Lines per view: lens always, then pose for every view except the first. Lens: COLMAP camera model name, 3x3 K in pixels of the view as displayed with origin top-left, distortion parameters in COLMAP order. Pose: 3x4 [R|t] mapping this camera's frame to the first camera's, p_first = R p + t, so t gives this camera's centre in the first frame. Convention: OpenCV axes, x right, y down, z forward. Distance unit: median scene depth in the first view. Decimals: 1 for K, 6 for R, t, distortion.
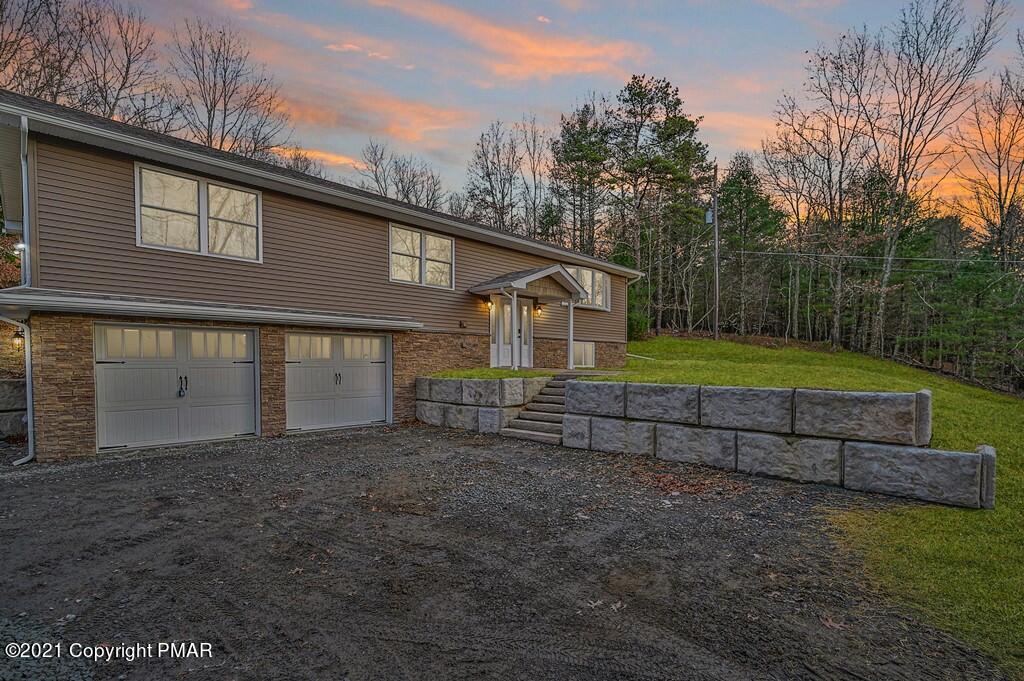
lens RADIAL K [[450.6, 0, 511.8], [0, 450.6, 374.7], [0, 0, 1]] dist [0.001725, 0.000282]
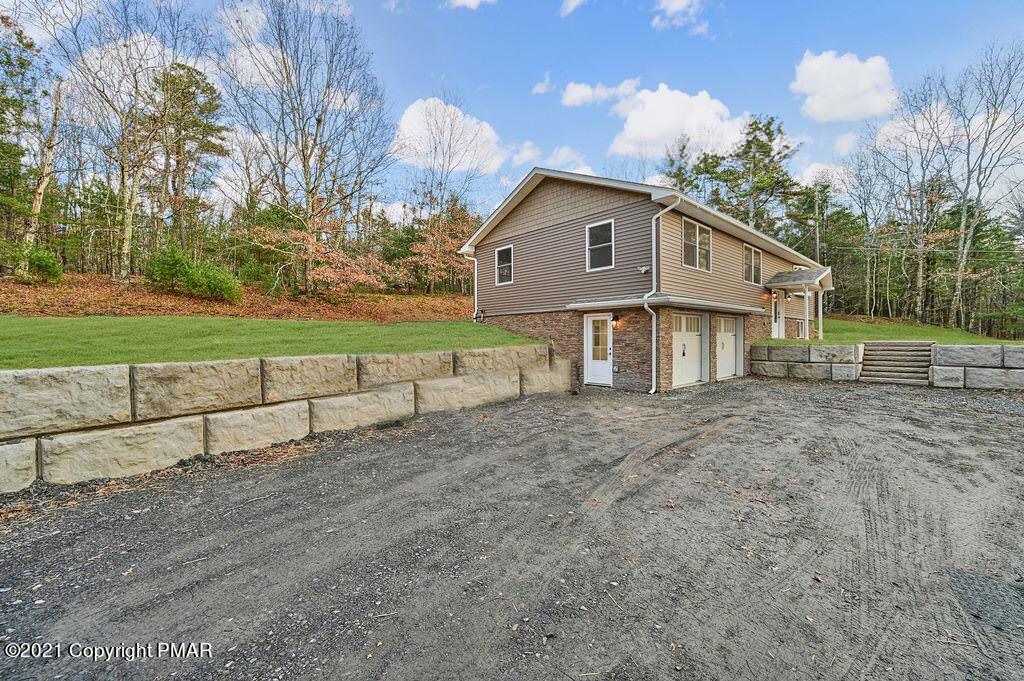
lens RADIAL K [[394.0, 0, 512.0], [0, 394.0, 348.4], [0, 0, 1]] dist [-0.002624, -0.000263]
pose [[0.999543, -0.003407, -0.030052, -0.871897], [0.003502, 0.999989, 0.003104, 0.010376], [0.030042, -0.003208, 0.999544, -0.274919]]
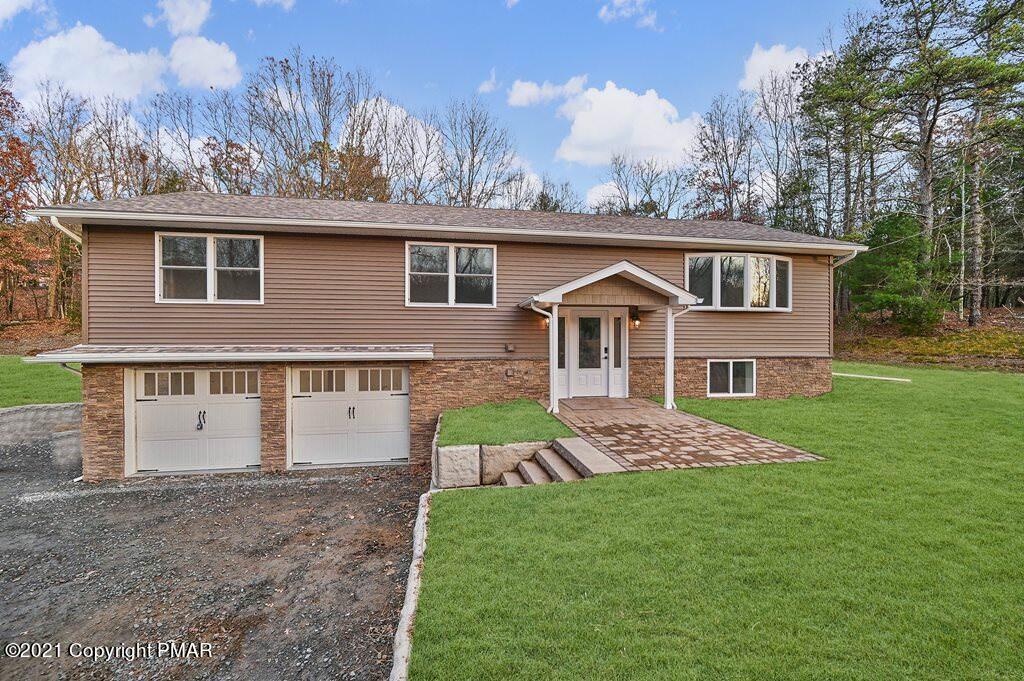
lens RADIAL K [[394.0, 0, 512.0], [0, 394.0, 348.4], [0, 0, 1]] dist [-0.002624, -0.000263]
pose [[0.818736, 0.004125, -0.574156, 0.313994], [-0.016548, 0.999728, -0.016415, -0.100899], [0.573932, 0.022941, 0.818581, 0.427897]]
